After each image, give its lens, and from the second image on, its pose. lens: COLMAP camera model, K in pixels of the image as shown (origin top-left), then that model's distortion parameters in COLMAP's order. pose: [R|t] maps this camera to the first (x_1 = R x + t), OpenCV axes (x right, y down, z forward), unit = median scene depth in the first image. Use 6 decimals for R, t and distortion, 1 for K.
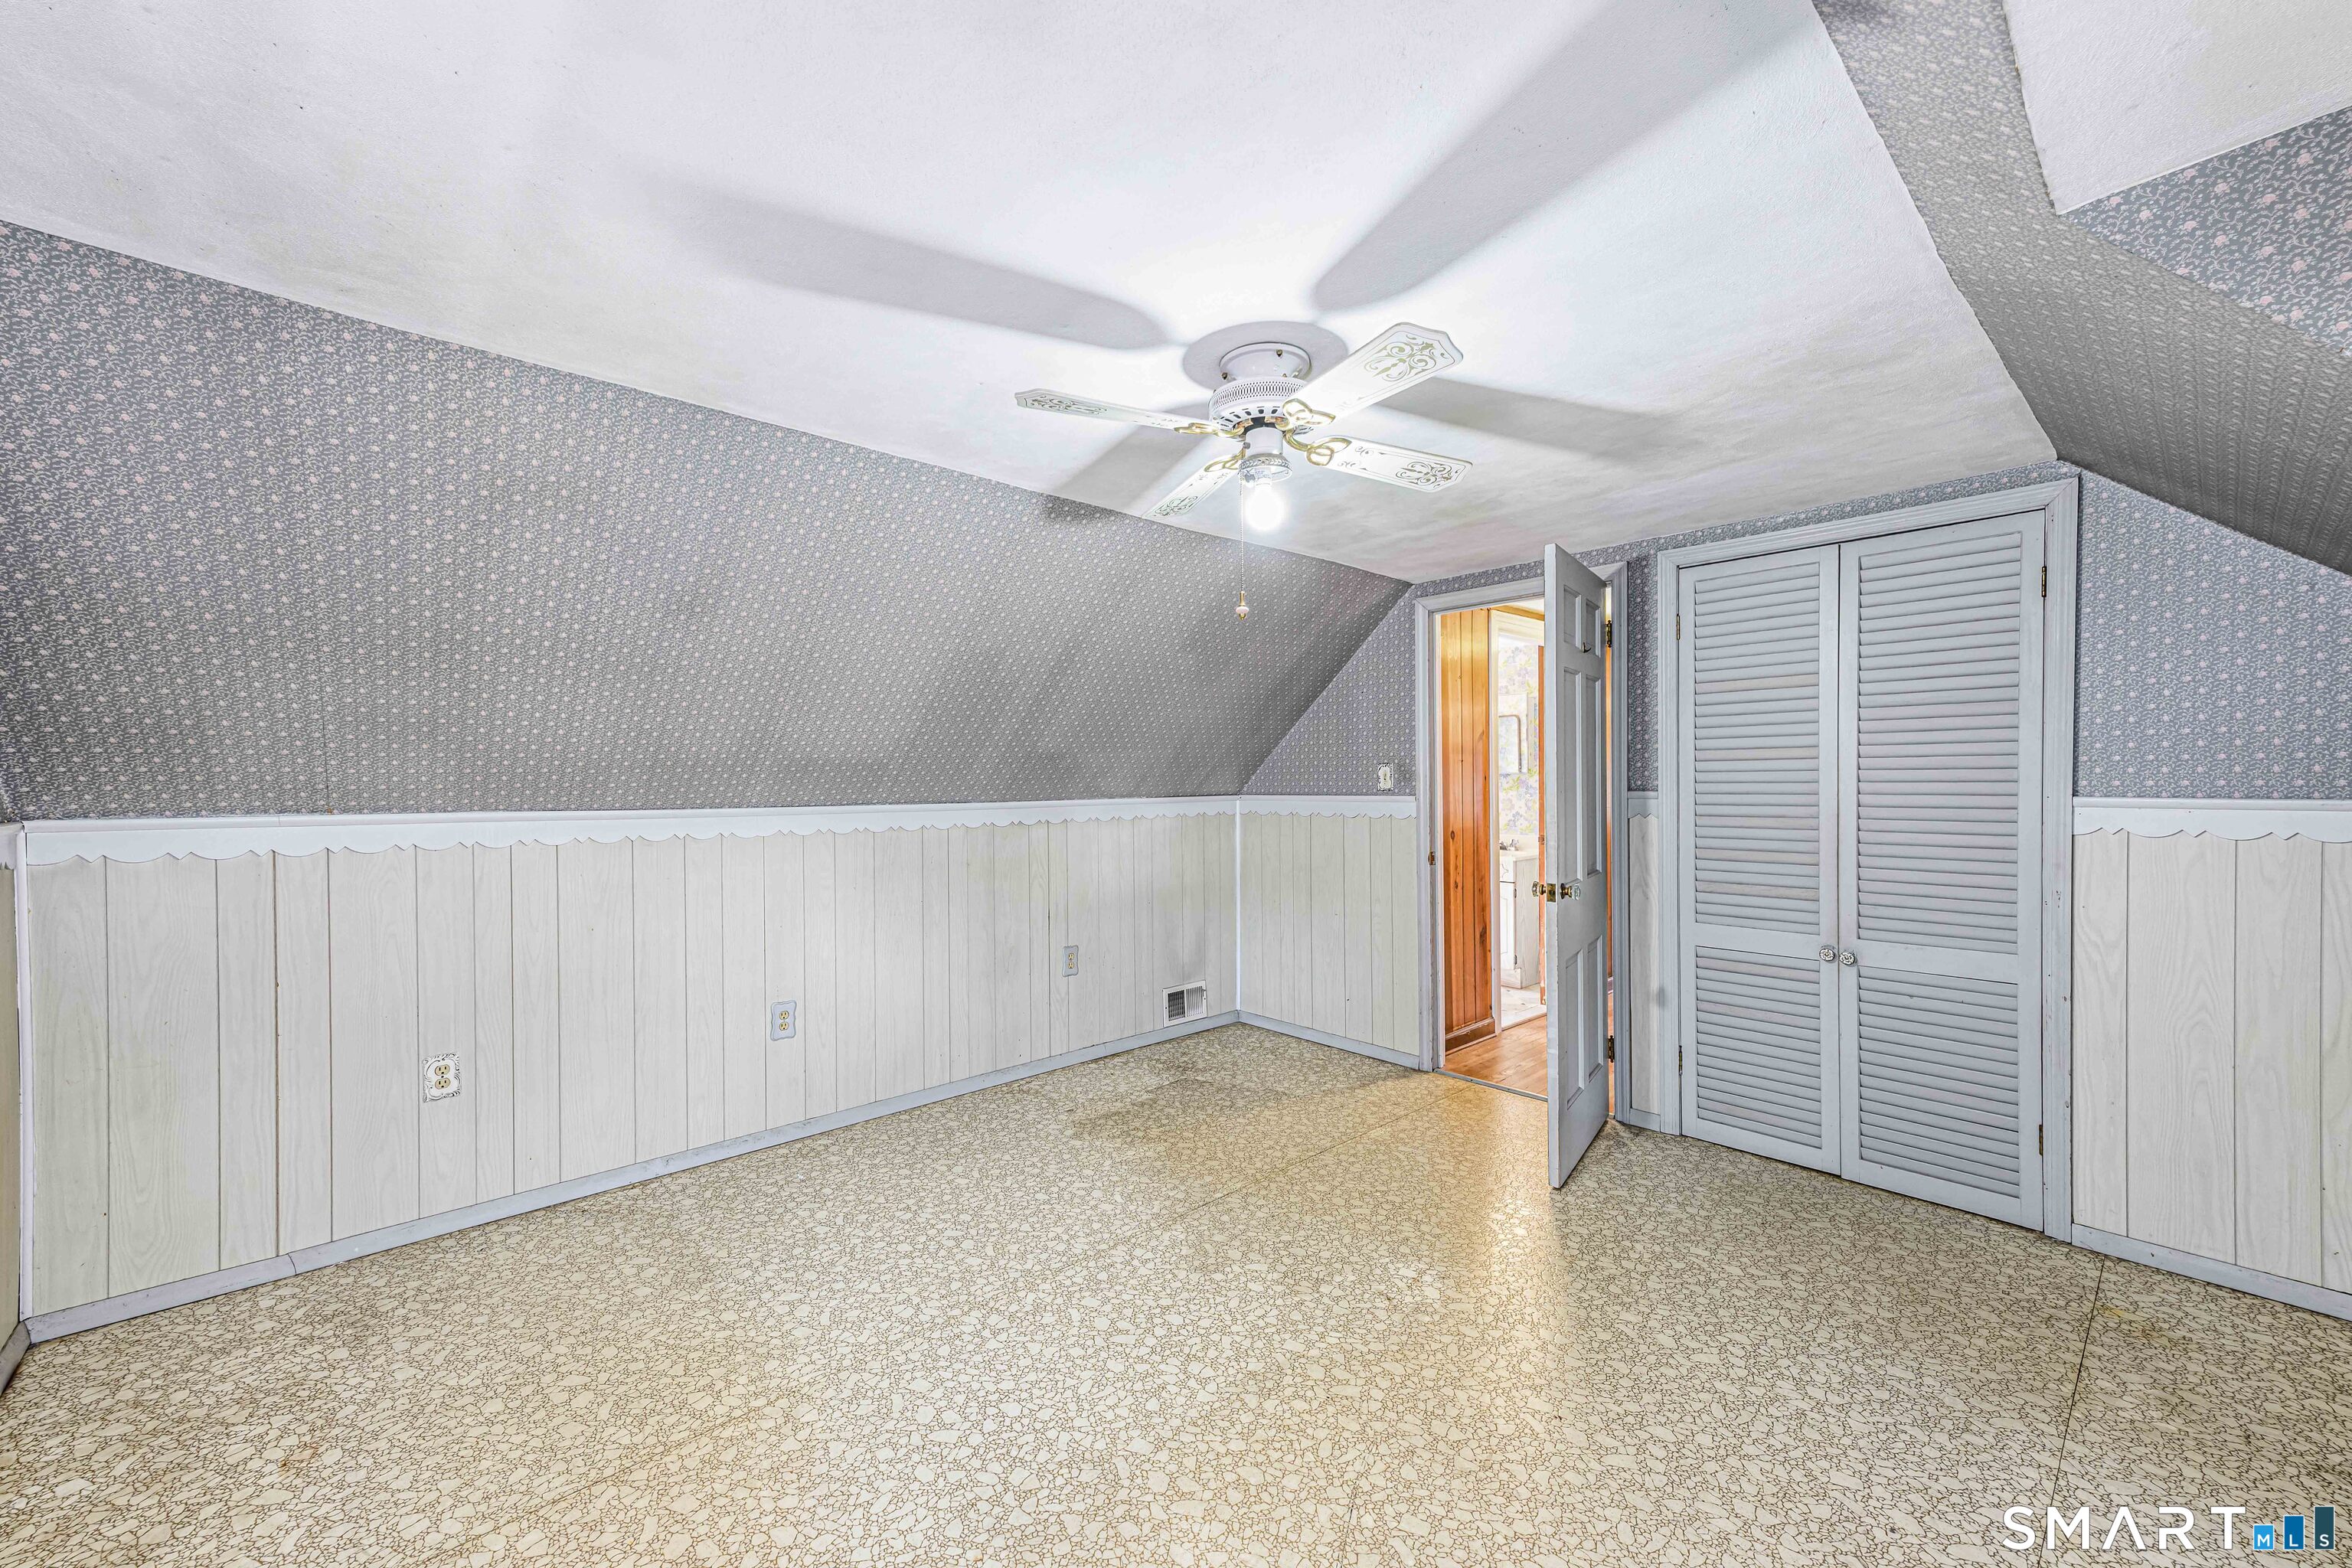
lens RADIAL K [[917.6, 0, 1162.5], [0, 917.6, 792.6], [0, 0, 1]] dist [0.017817, 0.000378]
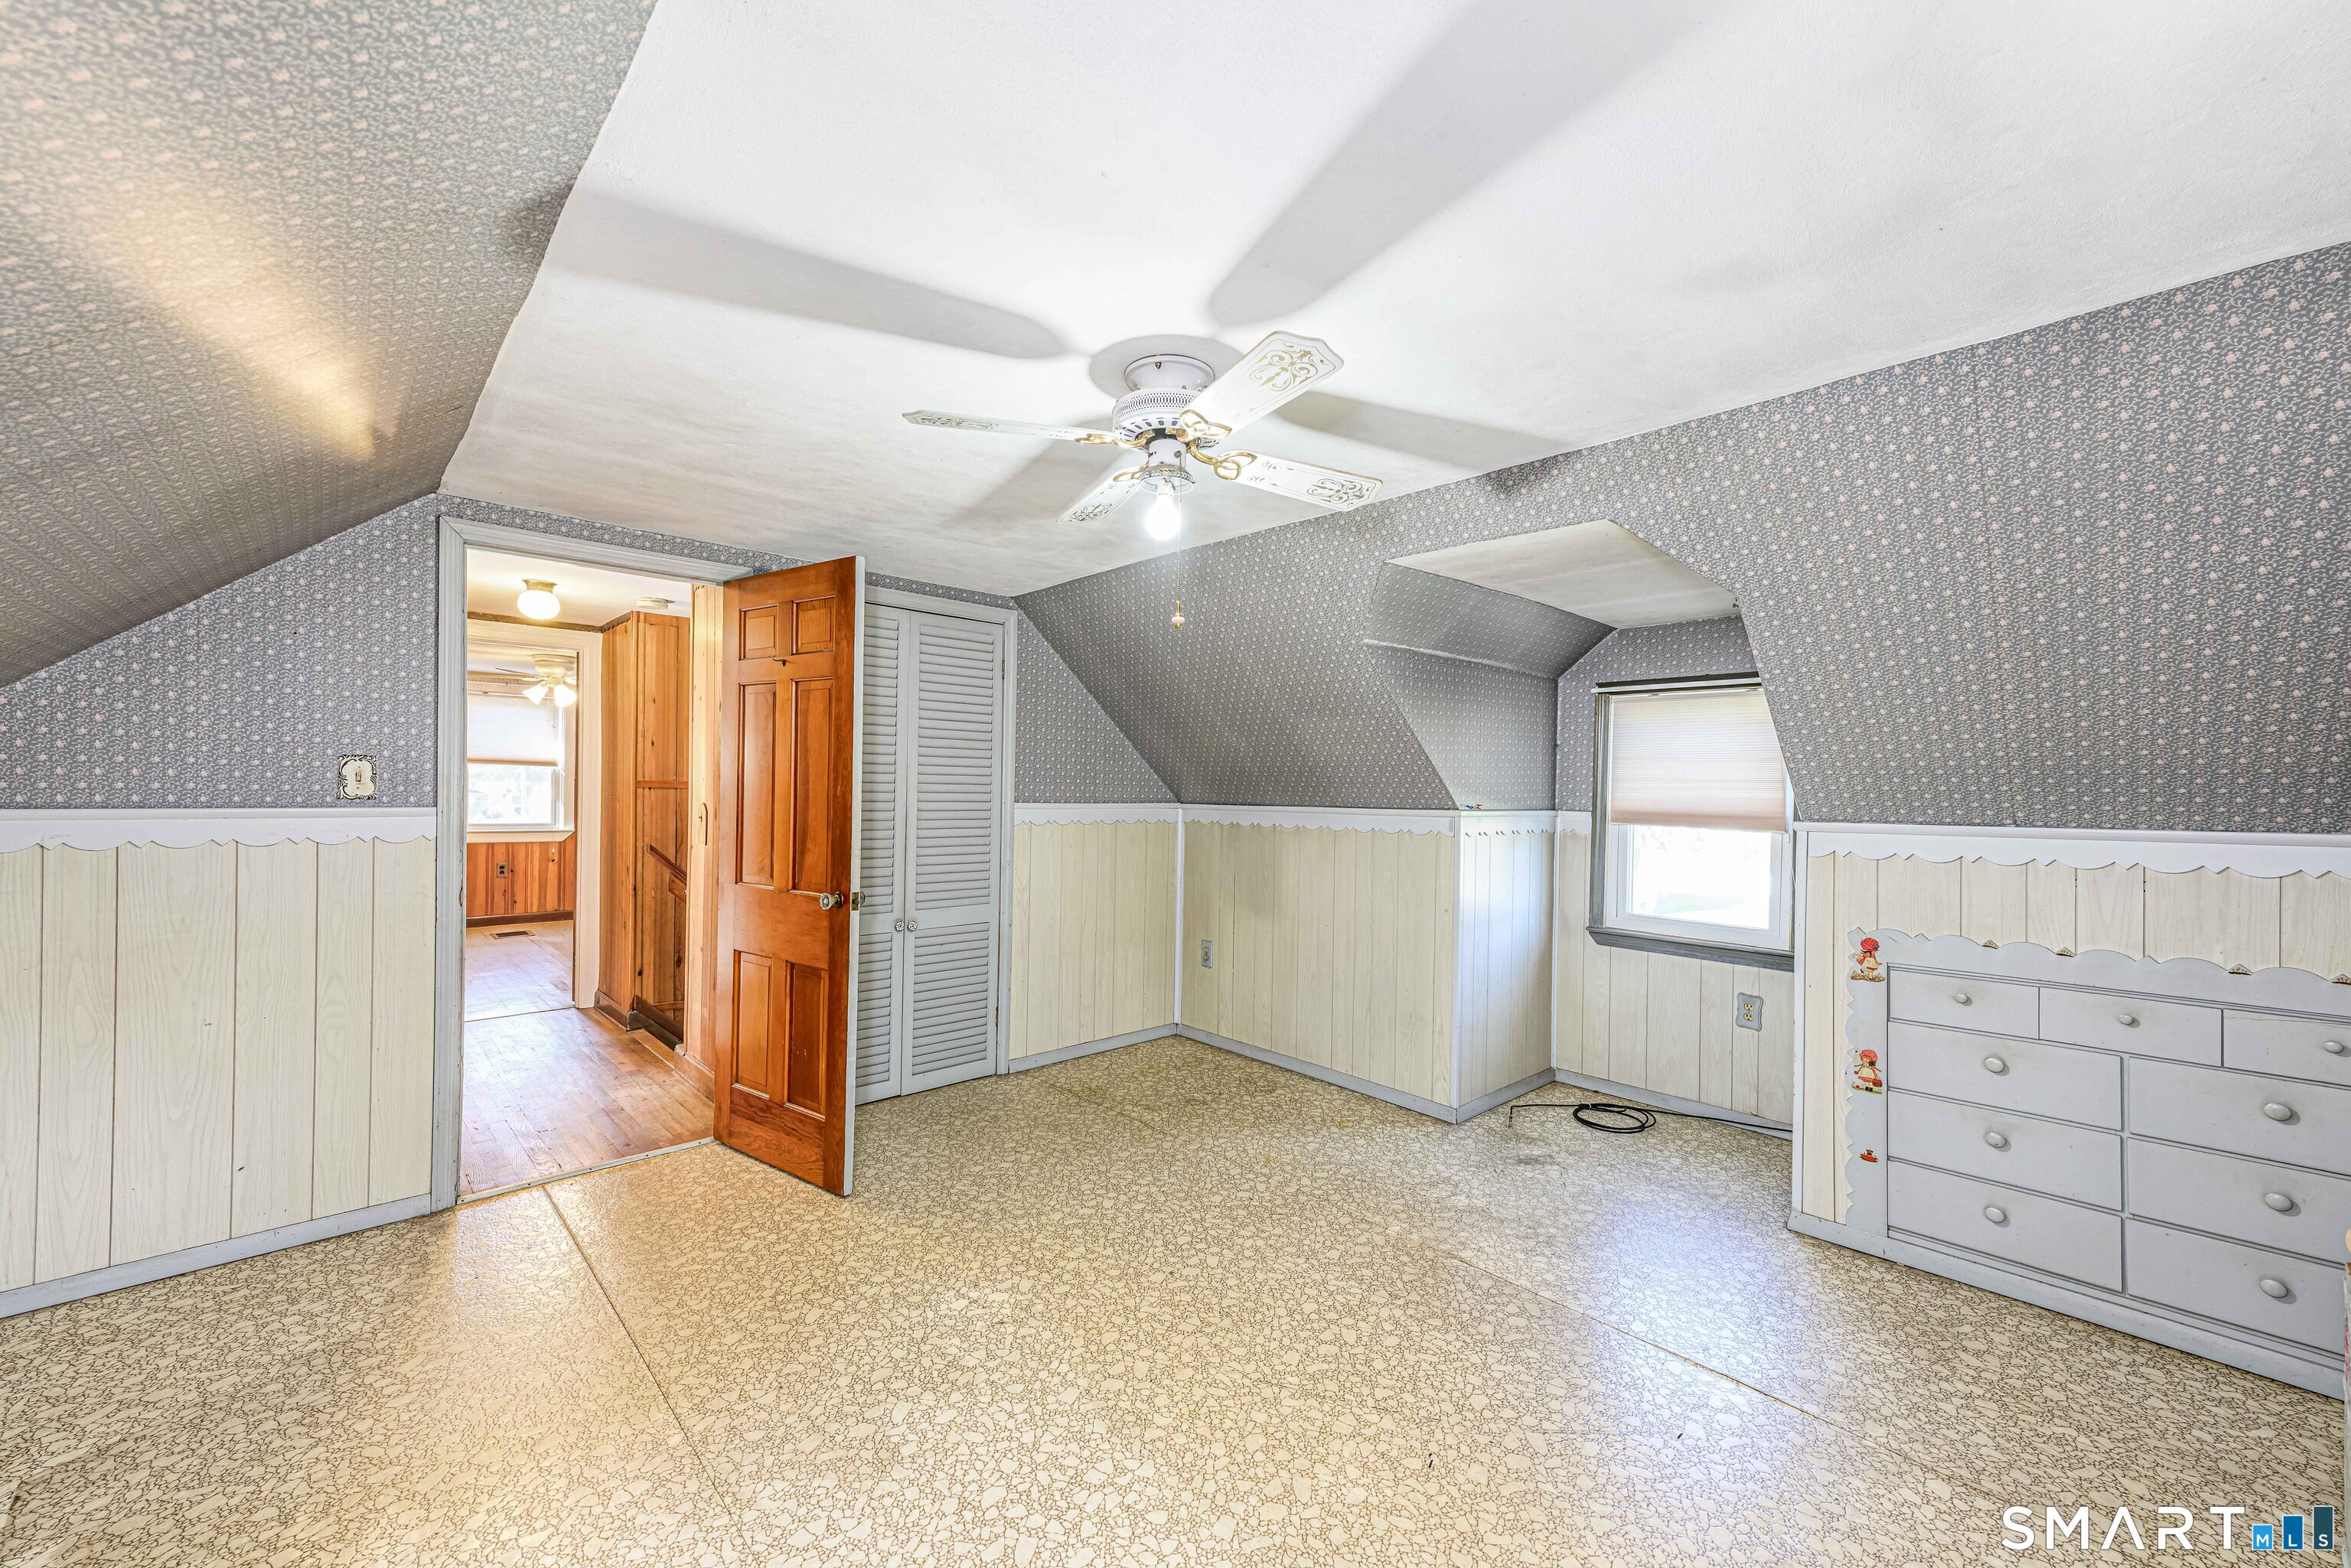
lens RADIAL K [[917.1, 0, 1166.9], [0, 917.1, 781.6], [0, 0, 1]] dist [0.017817, 0.000378]
pose [[-0.011978, 0.014777, 0.999819, -0.635354], [0.000826, 0.999891, -0.014768, -0.006705], [-0.999928, 0.000649, -0.011989, 0.720192]]
